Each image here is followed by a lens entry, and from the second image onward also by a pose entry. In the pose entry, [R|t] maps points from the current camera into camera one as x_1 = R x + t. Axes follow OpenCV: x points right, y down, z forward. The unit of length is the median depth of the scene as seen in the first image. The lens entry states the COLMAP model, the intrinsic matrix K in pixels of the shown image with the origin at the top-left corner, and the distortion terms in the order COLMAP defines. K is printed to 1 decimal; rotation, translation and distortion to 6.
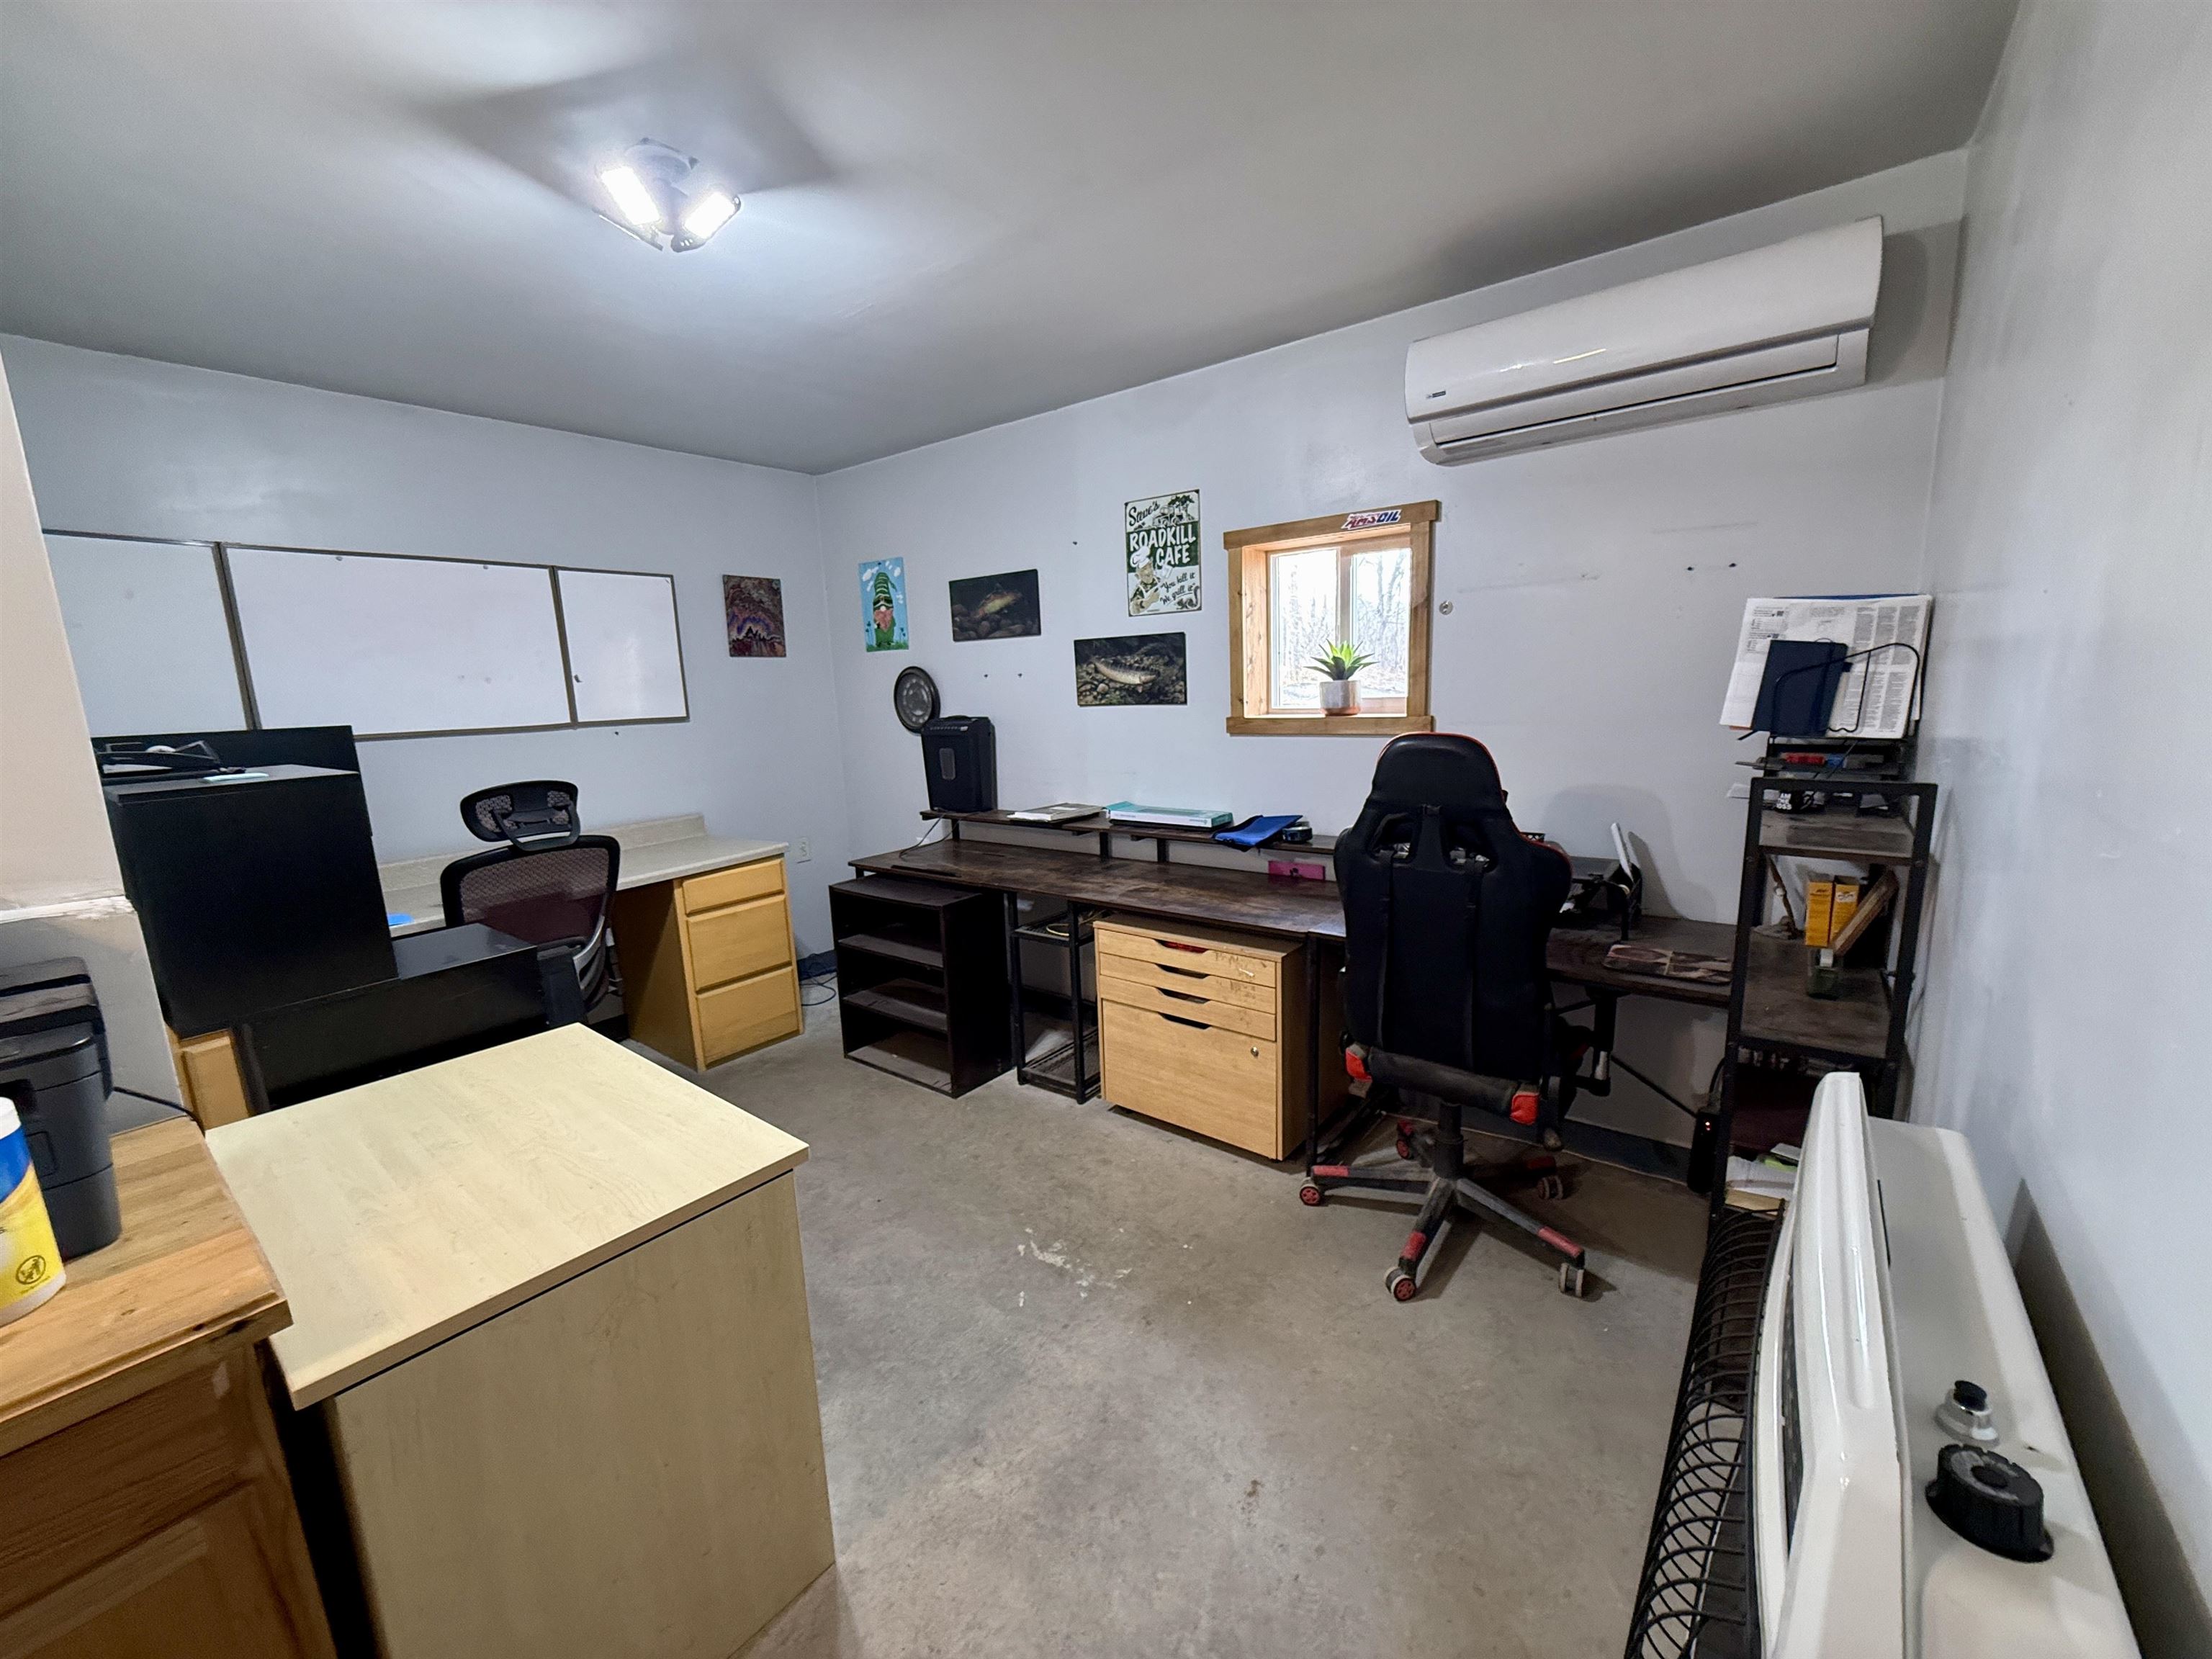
lens RADIAL K [[878.6, 0, 1112.7], [0, 878.6, 832.0], [0, 0, 1]] dist [-0.000370, -0.000042]
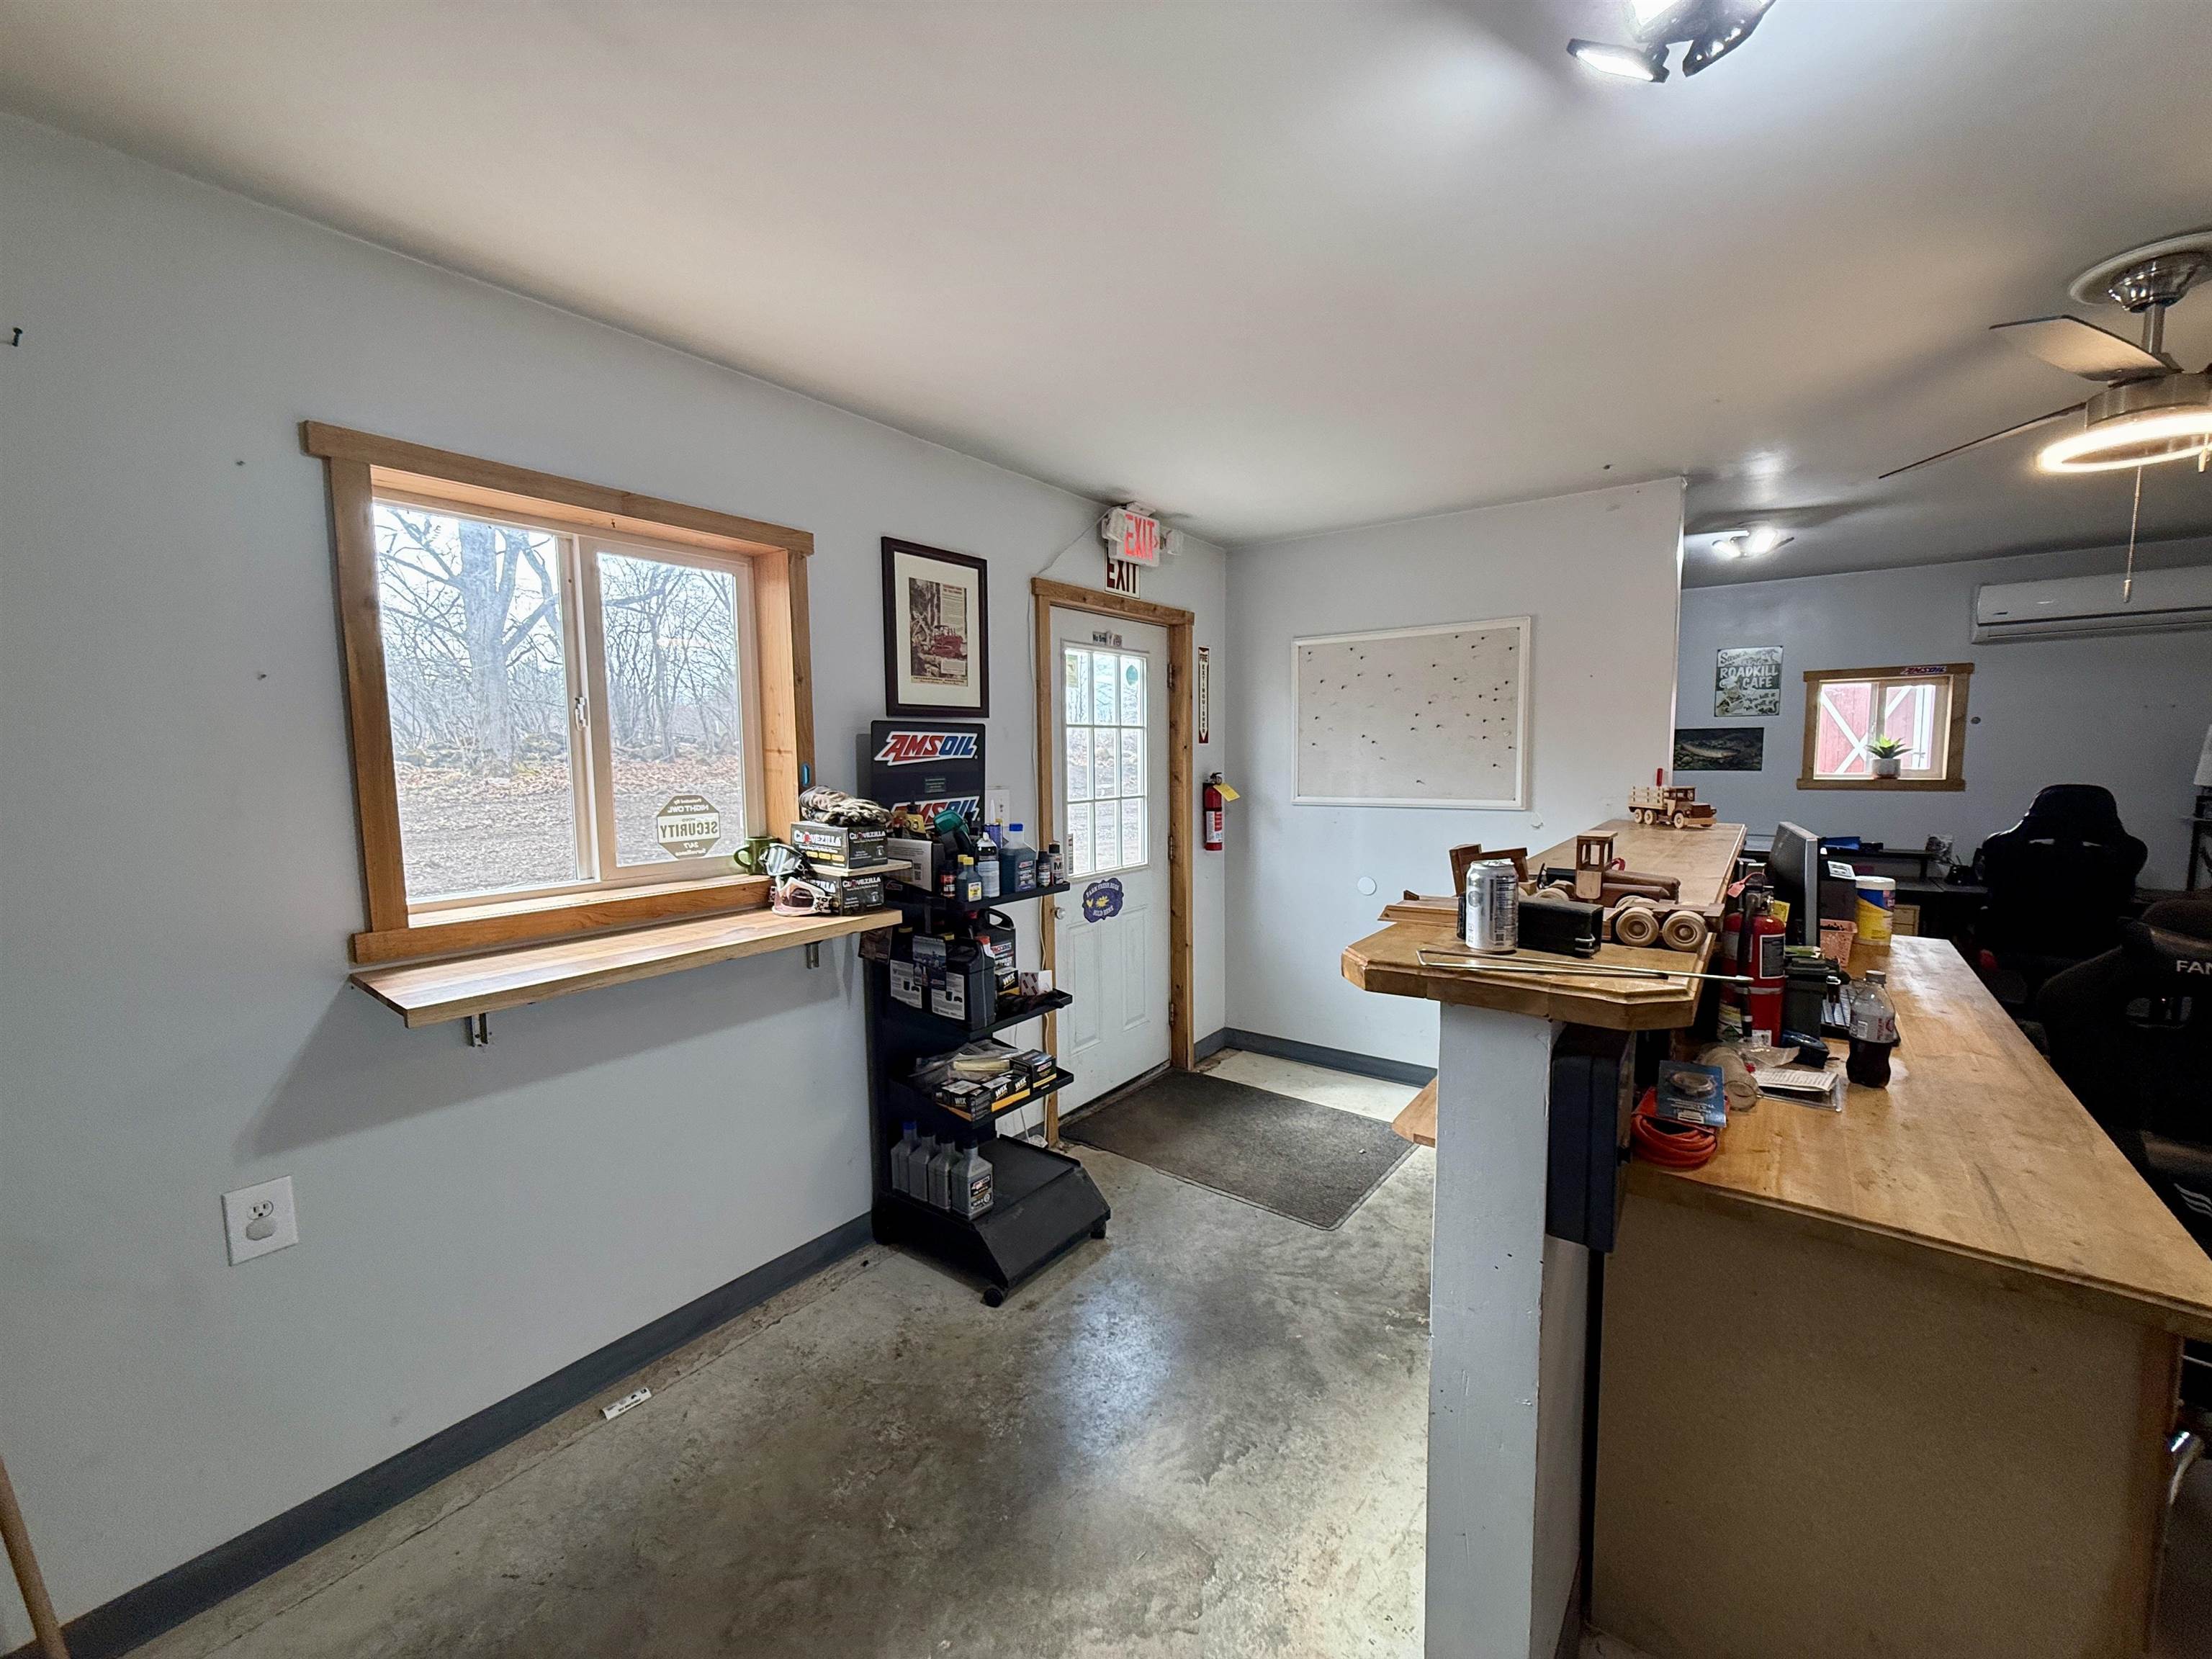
lens RADIAL K [[878.6, 0, 1110.3], [0, 878.6, 831.5], [0, 0, 1]] dist [-0.000370, -0.000042]
pose [[0.999562, 0.024513, 0.016552, -1.210758], [-0.023077, 0.996365, -0.081997, 0.138181], [-0.018502, 0.081580, 0.996495, -0.639357]]
